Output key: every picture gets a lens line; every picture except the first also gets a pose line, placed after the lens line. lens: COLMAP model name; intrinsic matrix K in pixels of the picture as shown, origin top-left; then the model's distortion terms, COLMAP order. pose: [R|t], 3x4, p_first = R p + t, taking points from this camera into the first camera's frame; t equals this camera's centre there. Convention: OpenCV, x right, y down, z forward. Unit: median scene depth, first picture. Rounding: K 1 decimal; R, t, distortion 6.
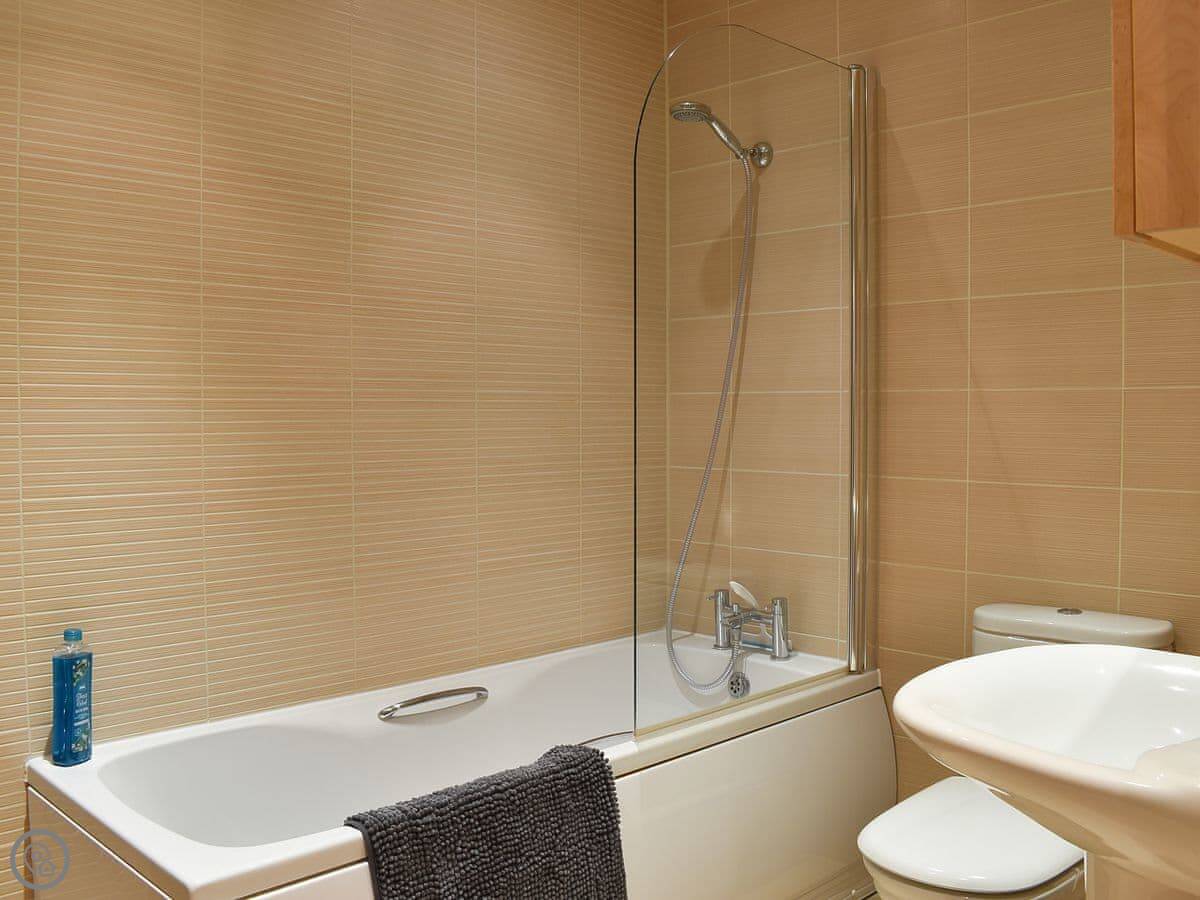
lens RADIAL K [[1104.0, 0, 601.2], [0, 1104.0, 446.2], [0, 0, 1]] dist [-0.094351, 0.000000]
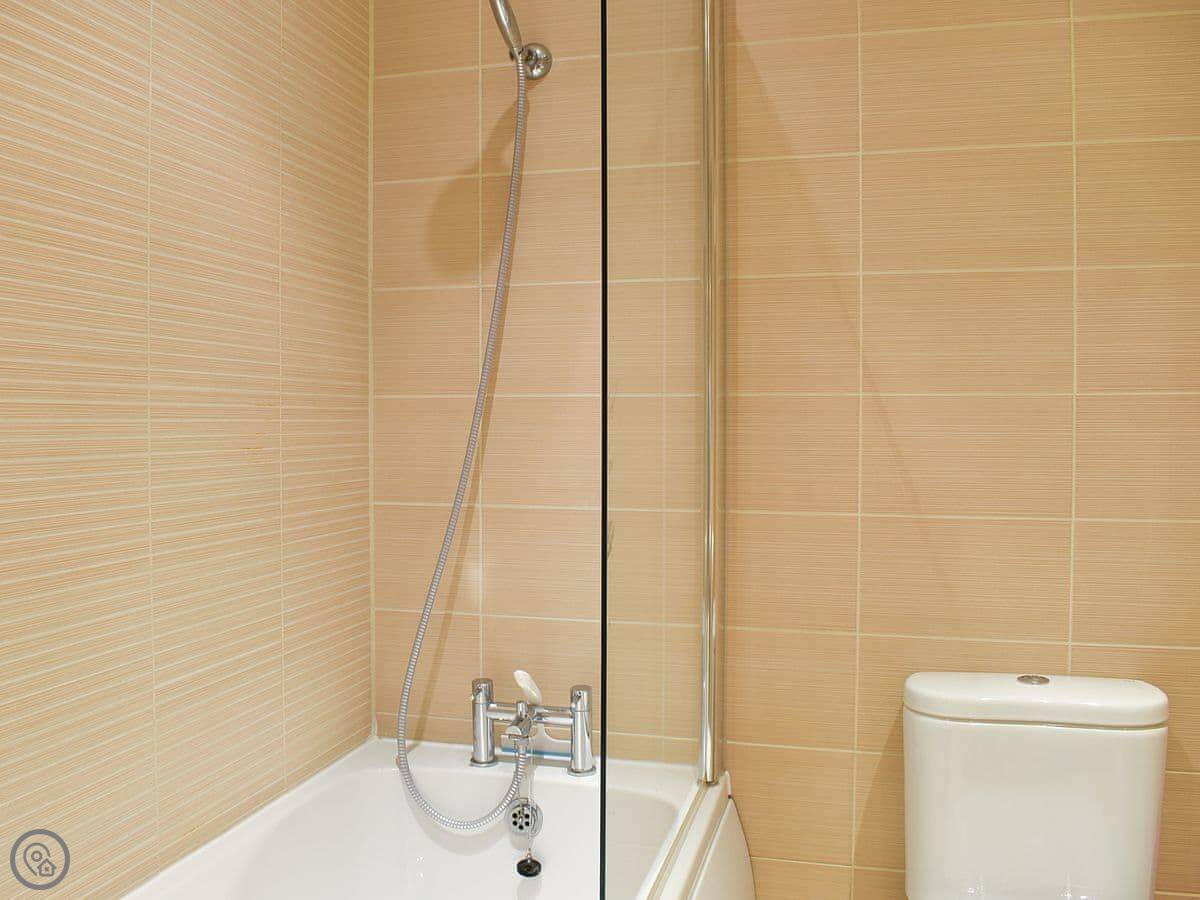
lens RADIAL K [[1104.0, 0, 595.3], [0, 1104.0, 450.7], [0, 0, 1]] dist [-0.094351, 0.000000]
pose [[0.867548, -0.009103, 0.497270, -0.177751], [0.013490, 0.999895, -0.005231, -0.009531], [-0.497170, 0.011246, 0.867580, 0.378792]]
